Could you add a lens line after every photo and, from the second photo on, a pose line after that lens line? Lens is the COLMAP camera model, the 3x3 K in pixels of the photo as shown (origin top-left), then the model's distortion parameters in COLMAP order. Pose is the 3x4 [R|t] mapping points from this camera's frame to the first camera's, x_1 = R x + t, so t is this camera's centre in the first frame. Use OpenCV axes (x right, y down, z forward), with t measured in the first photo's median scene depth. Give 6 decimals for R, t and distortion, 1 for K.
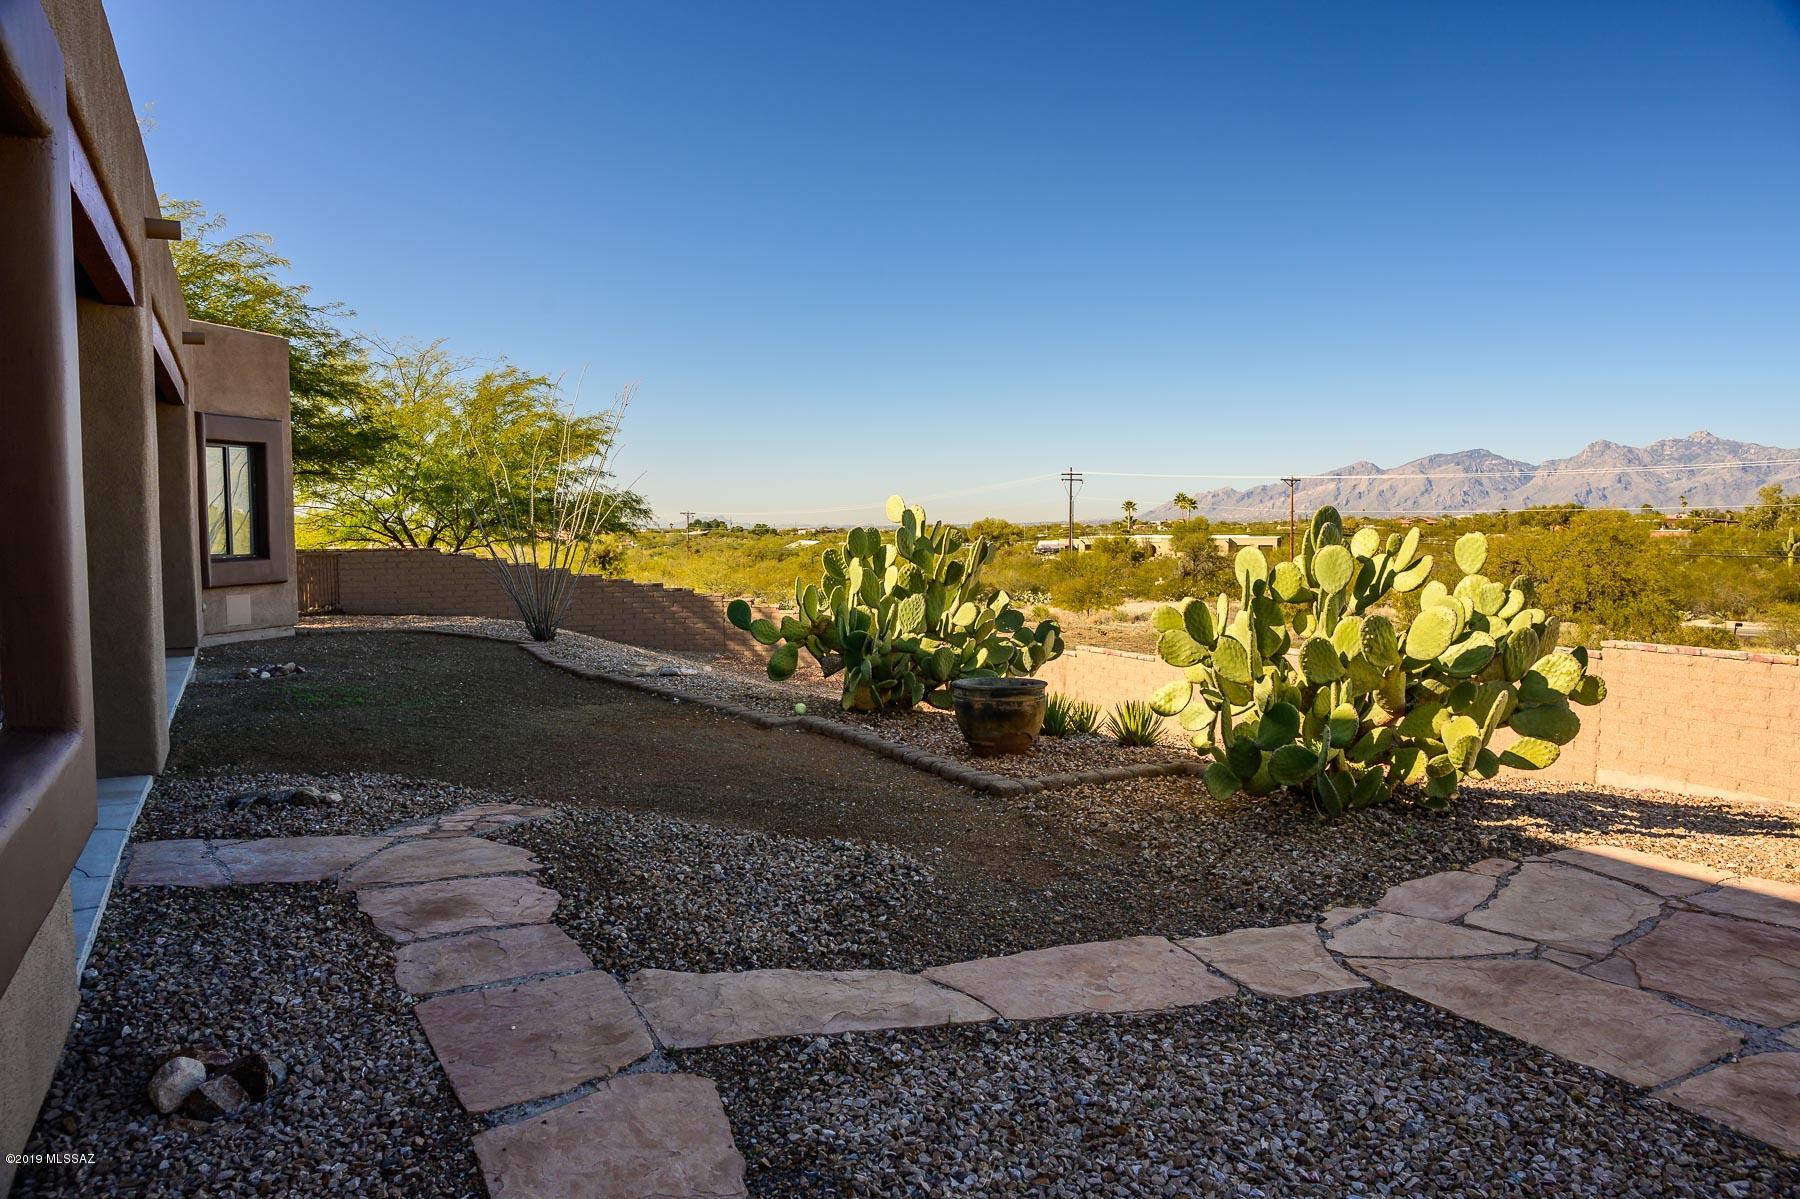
lens RADIAL K [[1208.8, 0, 900.0], [0, 1208.8, 599.5], [0, 0, 1]] dist [-0.001349, 0.001633]
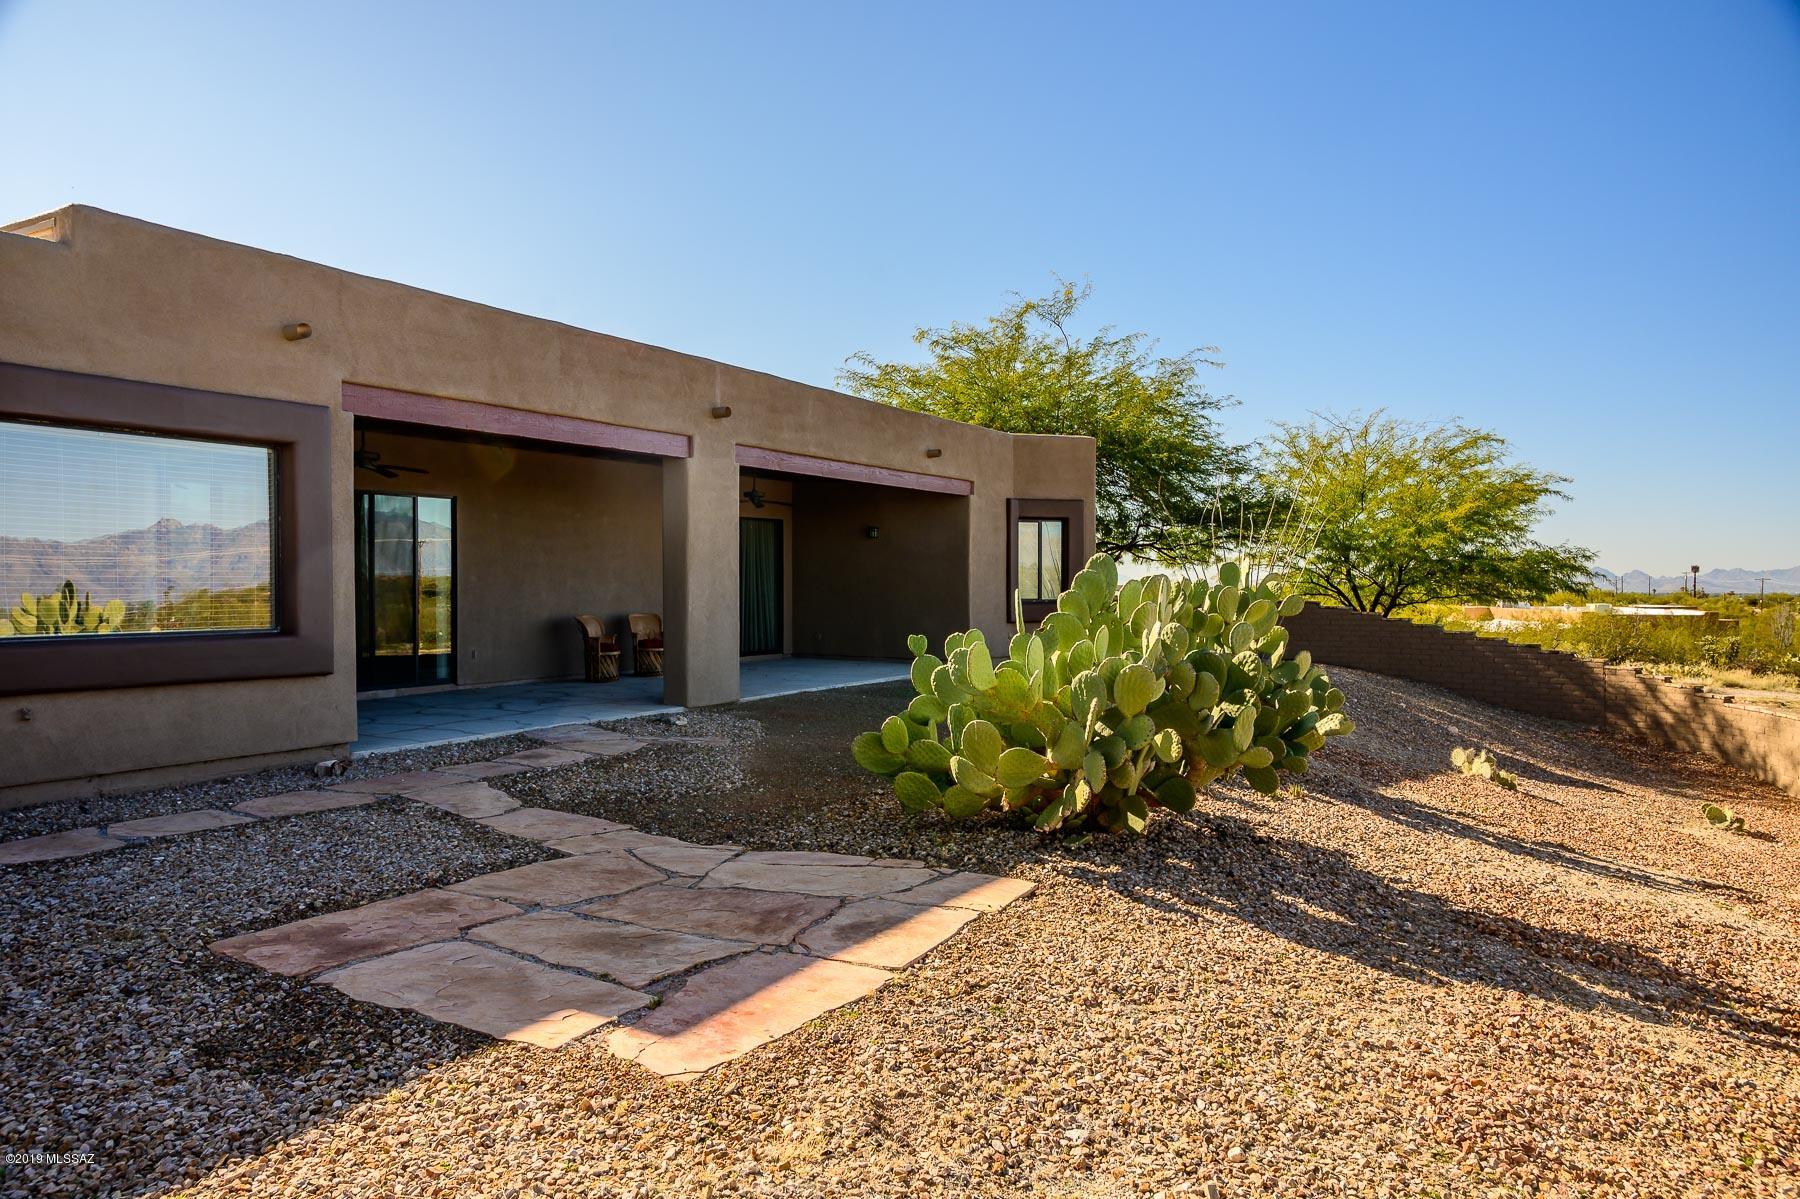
lens RADIAL K [[1208.8, 0, 900.0], [0, 1208.8, 599.5], [0, 0, 1]] dist [-0.001349, 0.001633]
pose [[0.518146, 0.017600, -0.855111, 1.664945], [-0.061589, 0.997961, -0.016779, -0.010331], [0.853072, 0.061359, 0.518173, 0.442544]]
